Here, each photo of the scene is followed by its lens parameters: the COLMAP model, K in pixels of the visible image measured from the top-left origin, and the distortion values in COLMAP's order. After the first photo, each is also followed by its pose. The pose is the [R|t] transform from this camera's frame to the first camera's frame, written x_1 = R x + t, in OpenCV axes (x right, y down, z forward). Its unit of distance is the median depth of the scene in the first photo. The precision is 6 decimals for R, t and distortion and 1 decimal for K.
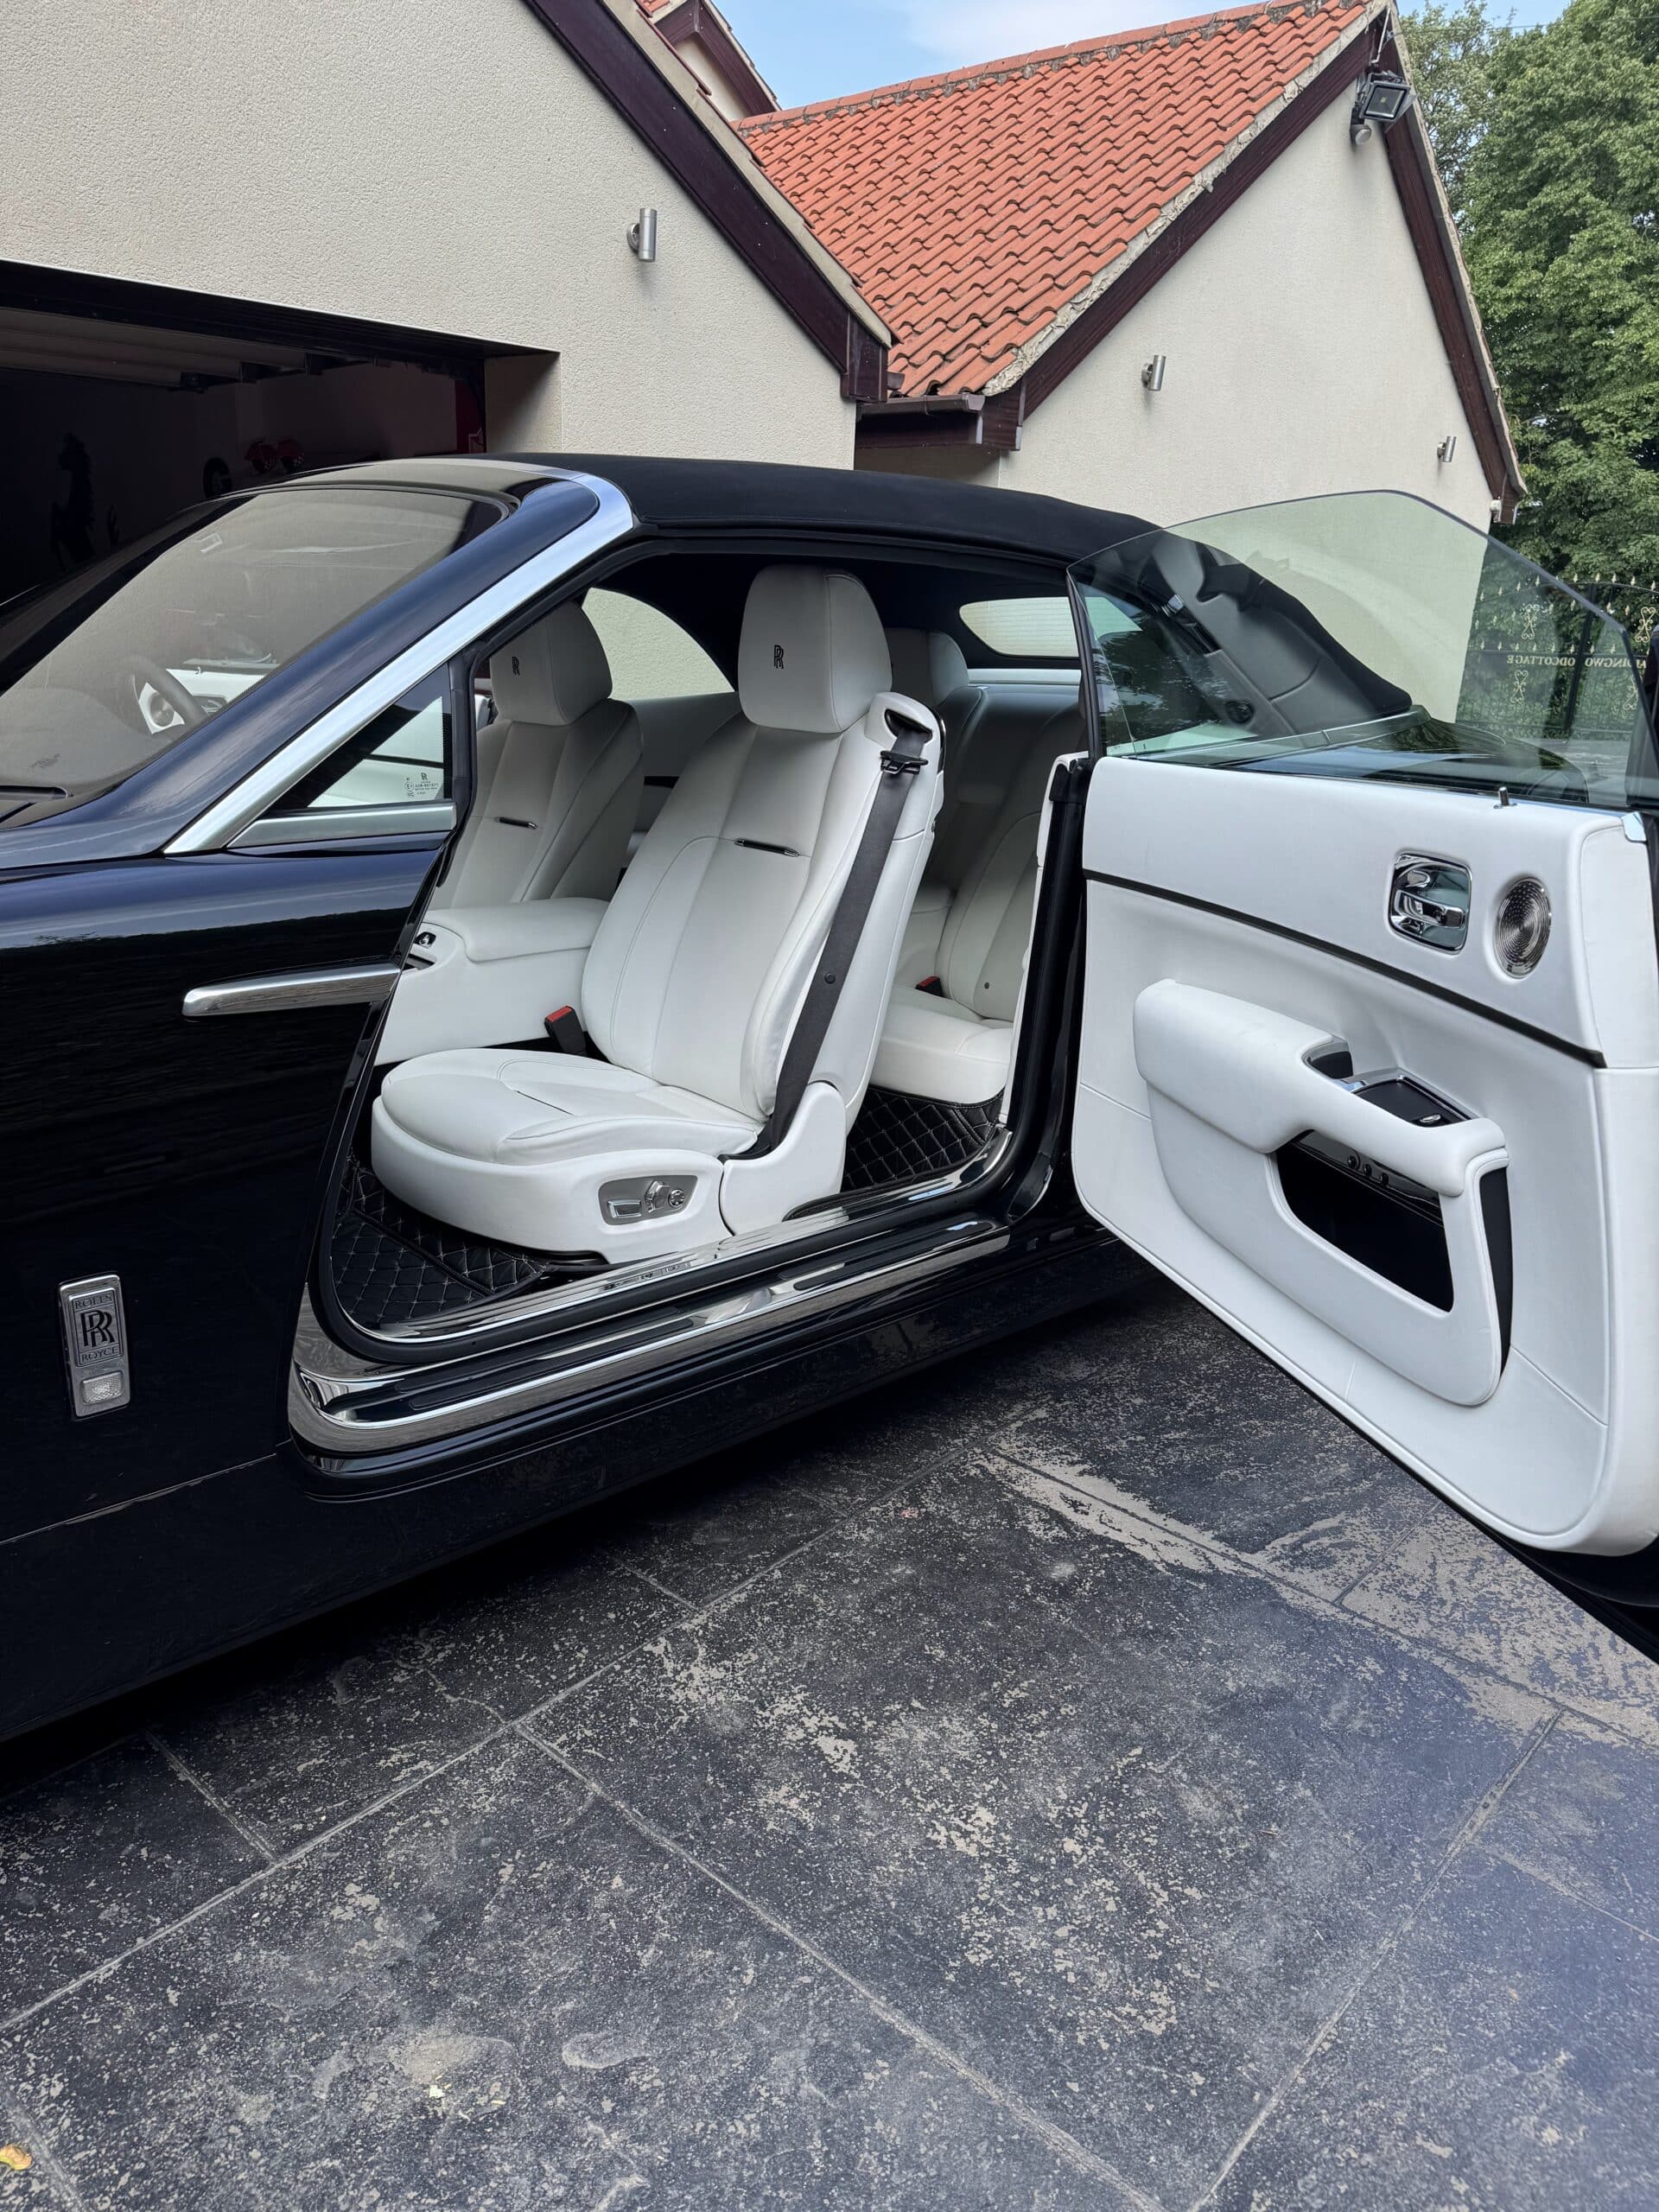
lens RADIAL K [[1576.6, 0, 831.0], [0, 1576.6, 1100.8], [0, 0, 1]] dist [0.023127, -0.024896]
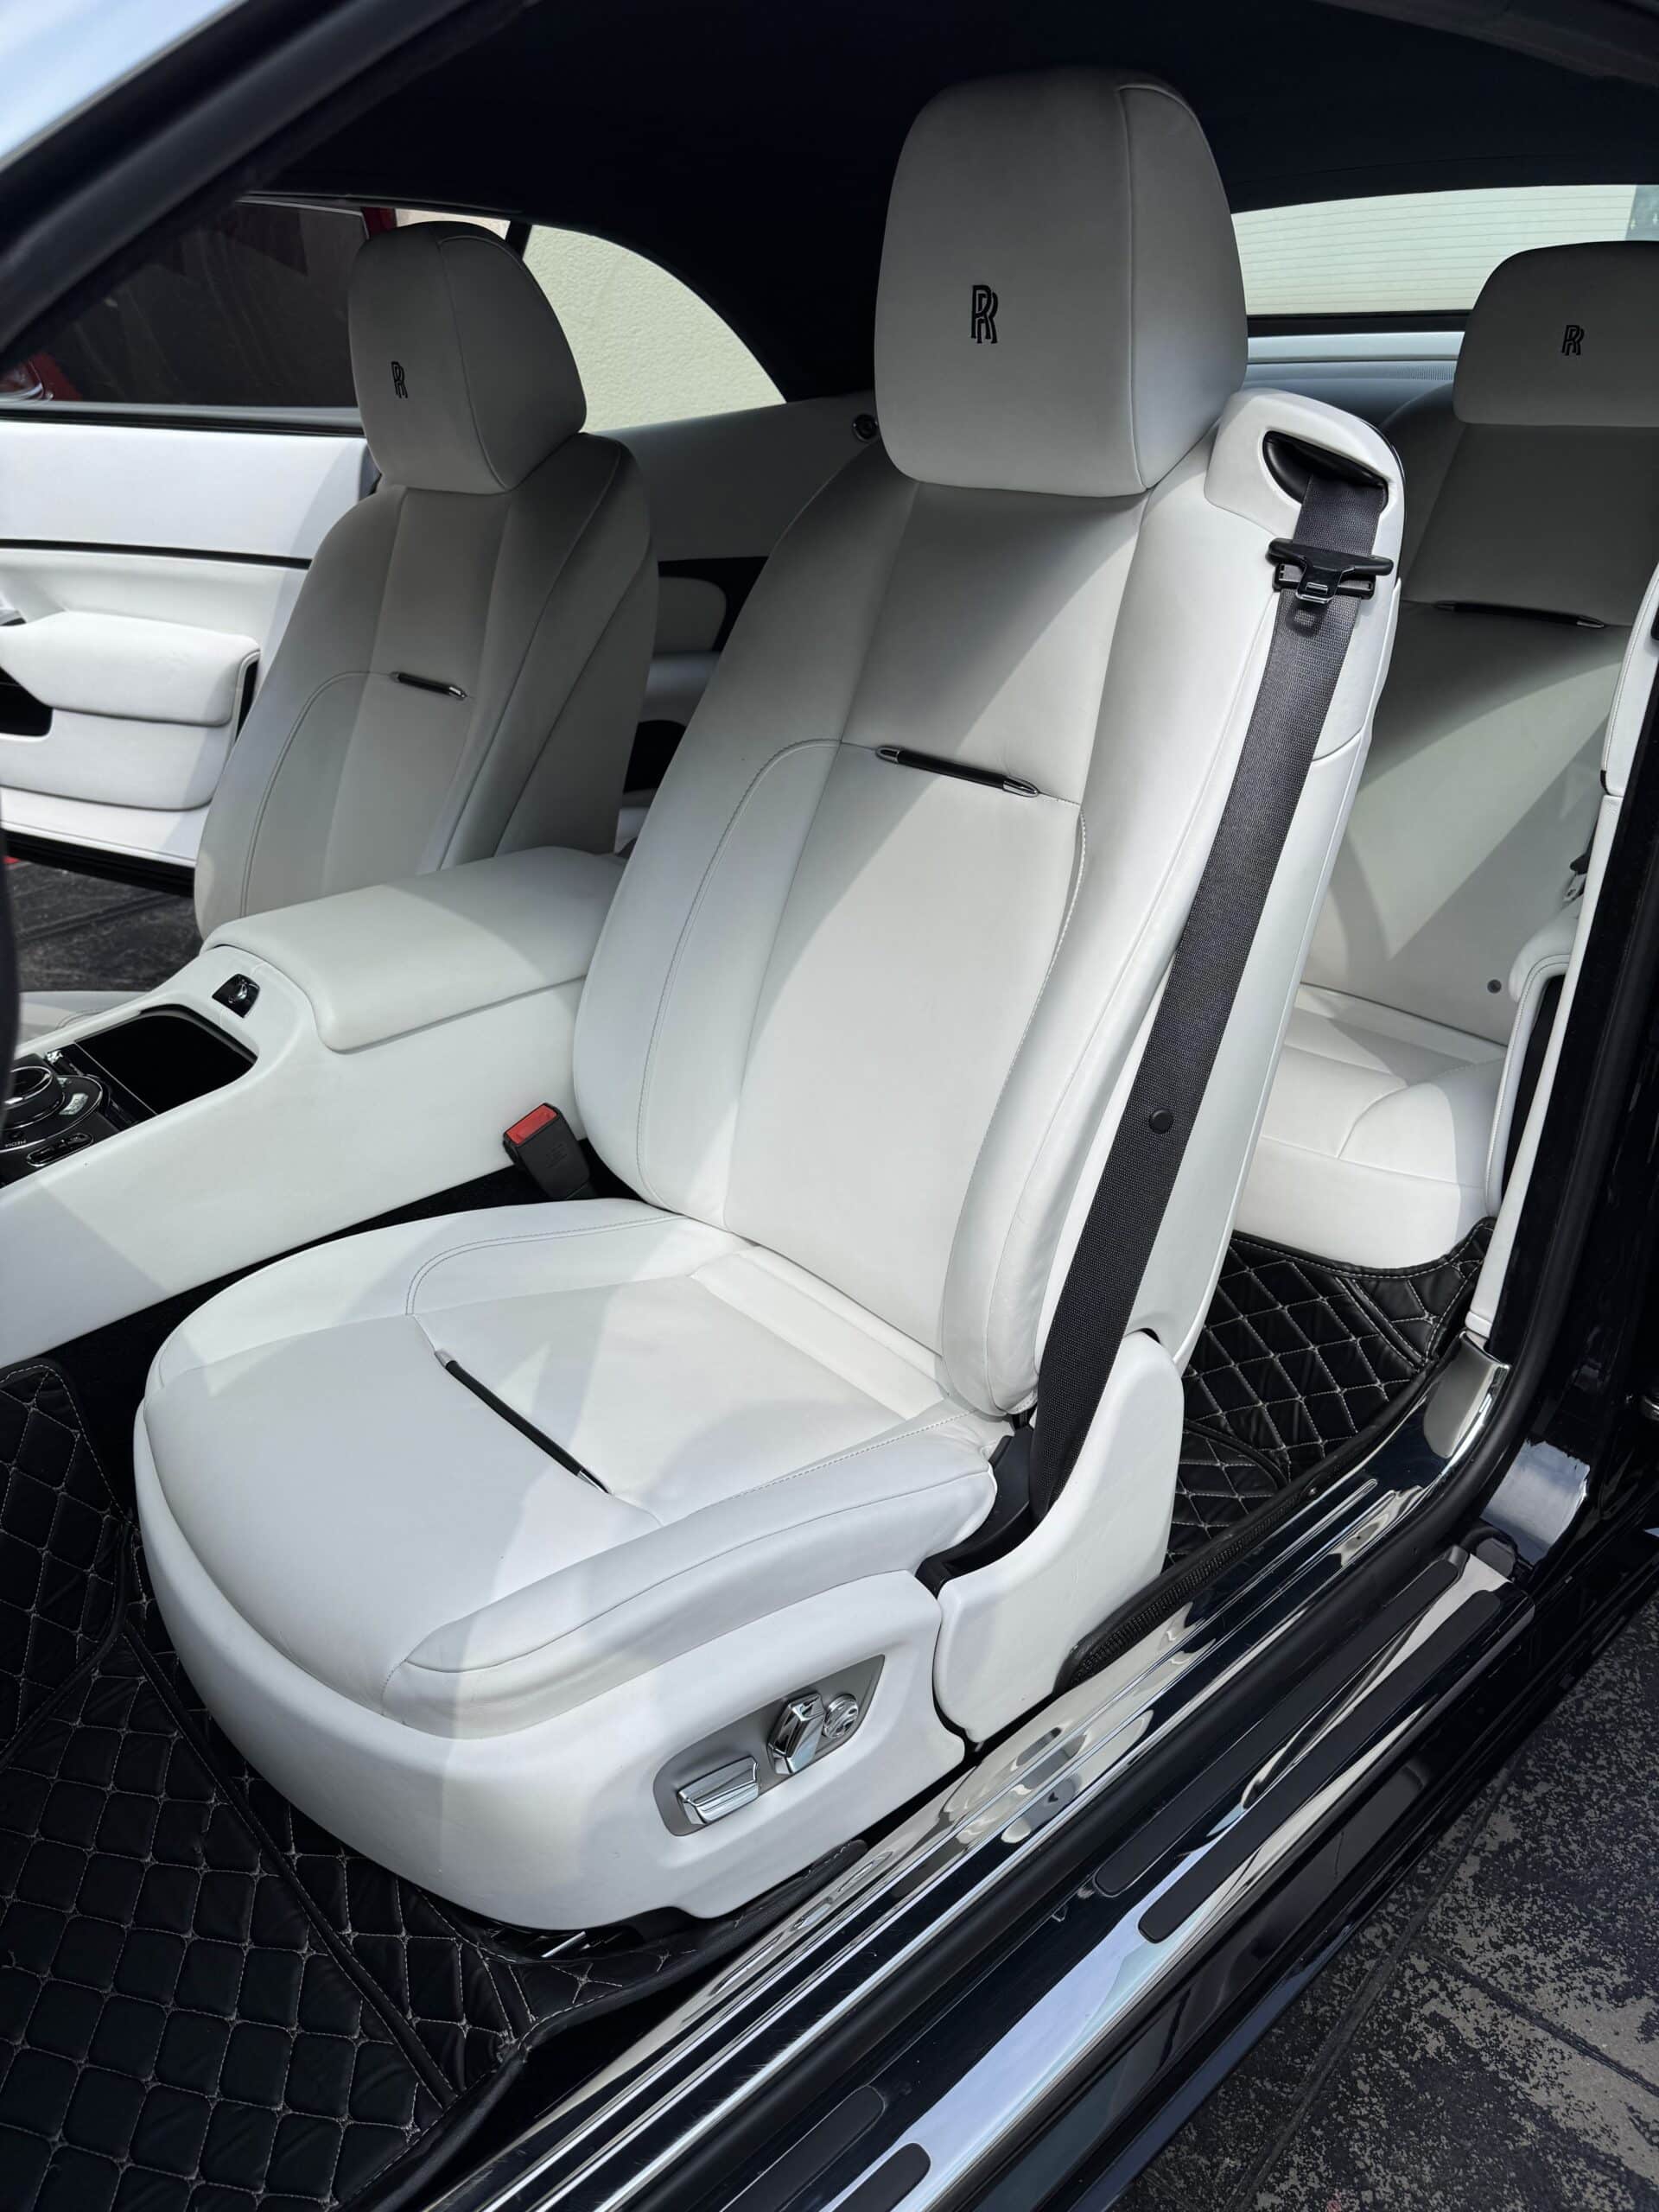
lens RADIAL K [[1576.6, 0, 815.6], [0, 1576.6, 1108.7], [0, 0, 1]] dist [0.023127, -0.024896]
pose [[0.998632, -0.048408, -0.019765, -0.075446], [0.051025, 0.984775, 0.166176, -0.139571], [0.011420, -0.166957, 0.985898, 0.529671]]
